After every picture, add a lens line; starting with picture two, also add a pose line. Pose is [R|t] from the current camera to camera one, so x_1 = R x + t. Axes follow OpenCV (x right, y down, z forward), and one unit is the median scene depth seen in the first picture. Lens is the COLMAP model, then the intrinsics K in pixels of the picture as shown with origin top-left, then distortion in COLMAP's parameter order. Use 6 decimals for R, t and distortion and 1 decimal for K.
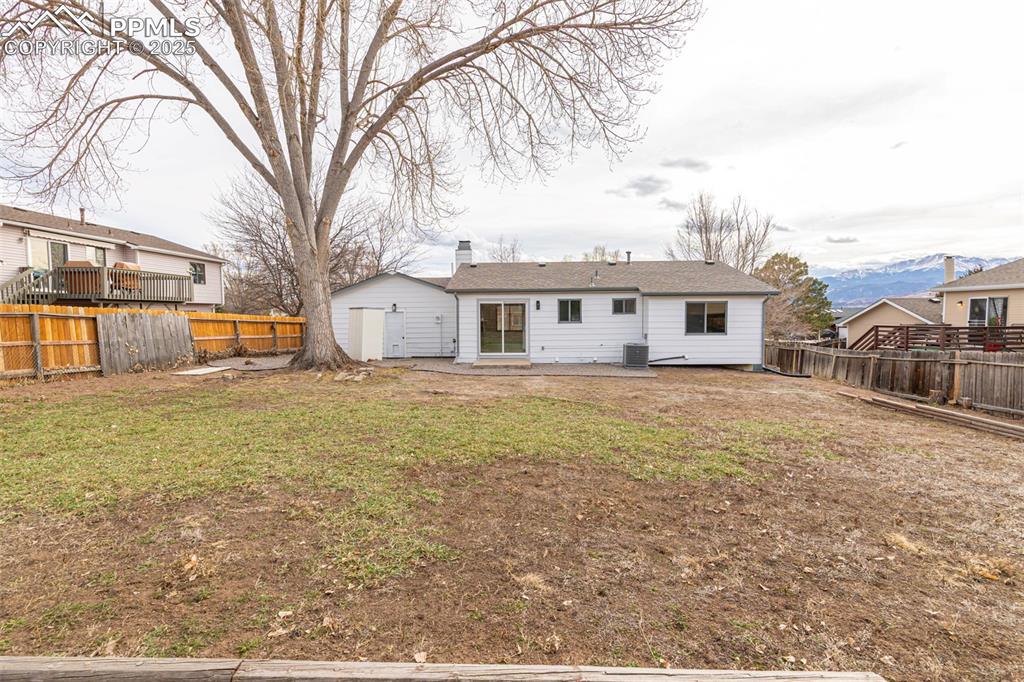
lens RADIAL K [[456.9, 0, 492.7], [0, 456.9, 346.1], [0, 0, 1]] dist [0.000401, -0.006119]
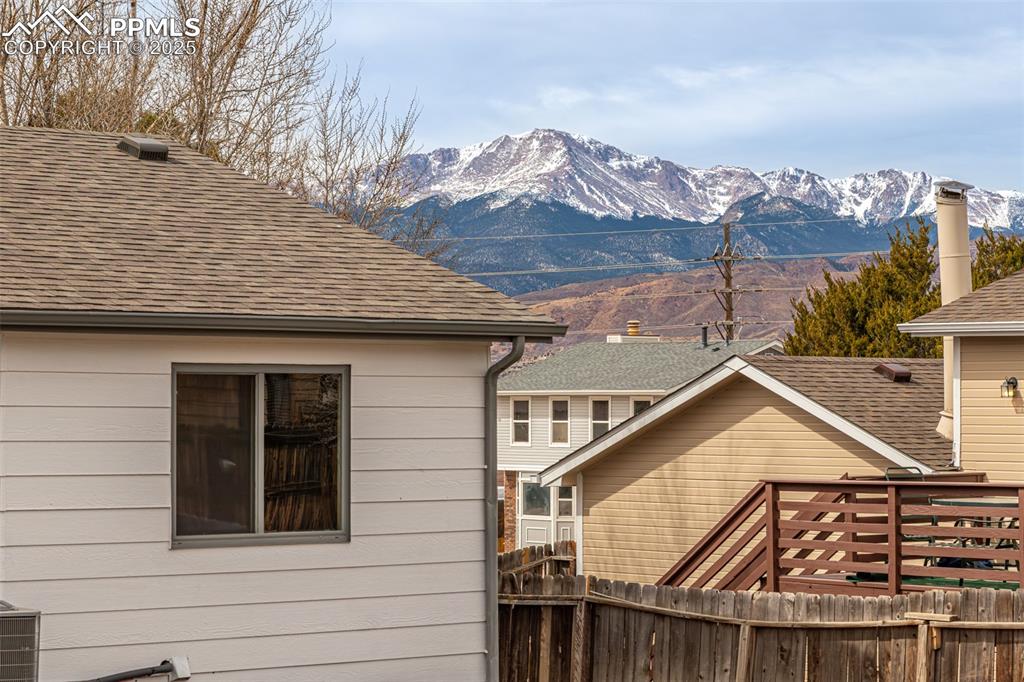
lens RADIAL K [[3106.4, 0, 511.4], [0, 3106.4, 345.3], [0, 0, 1]] dist [0.015321, 0.000000]
pose [[0.703988, 0.021214, 0.709895, -0.350318], [0.041762, 0.996588, -0.071196, -0.009660], [-0.708983, 0.079768, 0.700700, 0.026528]]
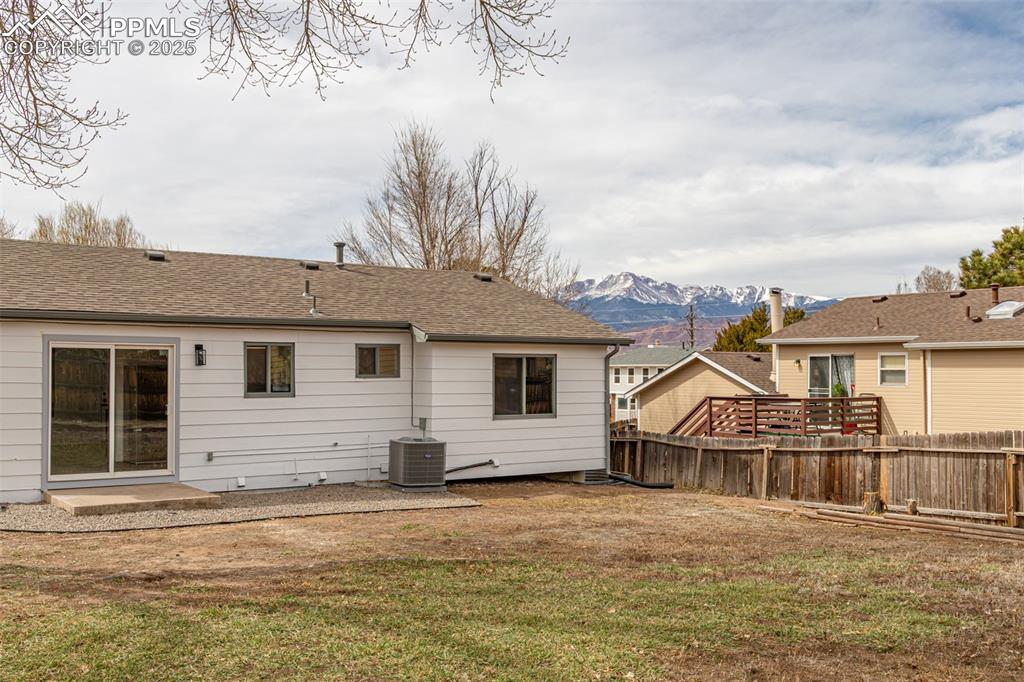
lens RADIAL K [[1094.2, 0, 505.7], [0, 1094.2, 359.5], [0, 0, 1]] dist [-0.023050, 0.000000]
pose [[0.770052, 0.014927, 0.637806, -0.332550], [0.035130, 0.997217, -0.065752, -0.009176], [-0.637013, 0.073038, 0.767385, 0.046743]]
